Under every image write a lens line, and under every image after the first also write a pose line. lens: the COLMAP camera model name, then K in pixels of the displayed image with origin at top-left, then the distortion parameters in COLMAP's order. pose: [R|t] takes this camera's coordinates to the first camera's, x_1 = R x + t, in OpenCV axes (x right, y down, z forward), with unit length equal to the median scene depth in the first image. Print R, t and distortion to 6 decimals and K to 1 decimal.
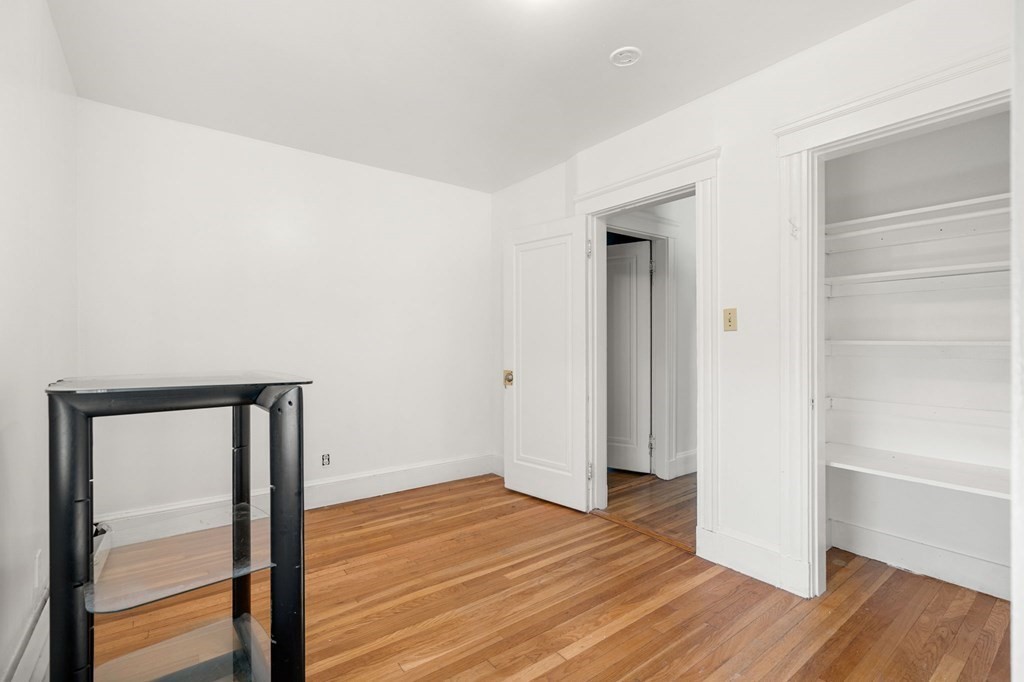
lens RADIAL K [[468.3, 0, 512.6], [0, 468.3, 340.1], [0, 0, 1]] dist [-0.002217, -0.000394]
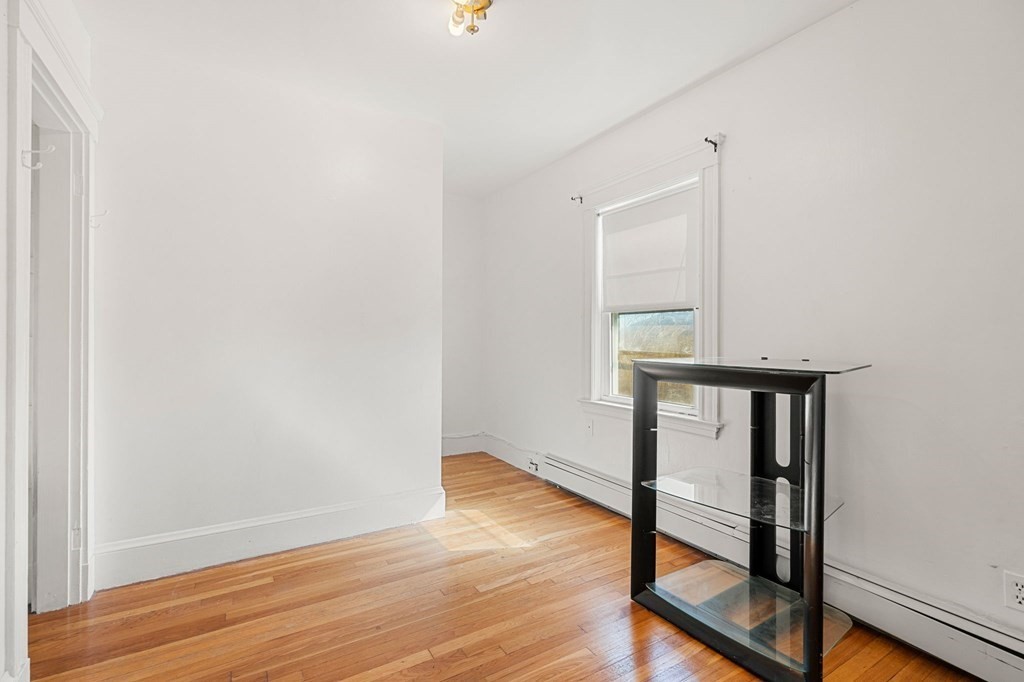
lens RADIAL K [[468.3, 0, 512.4], [0, 468.3, 337.1], [0, 0, 1]] dist [-0.002217, -0.000394]
pose [[-0.994874, -0.001392, 0.101110, -0.164265], [-0.000971, 0.999991, 0.004214, 0.009198], [-0.101115, 0.004095, -0.994866, 1.965223]]
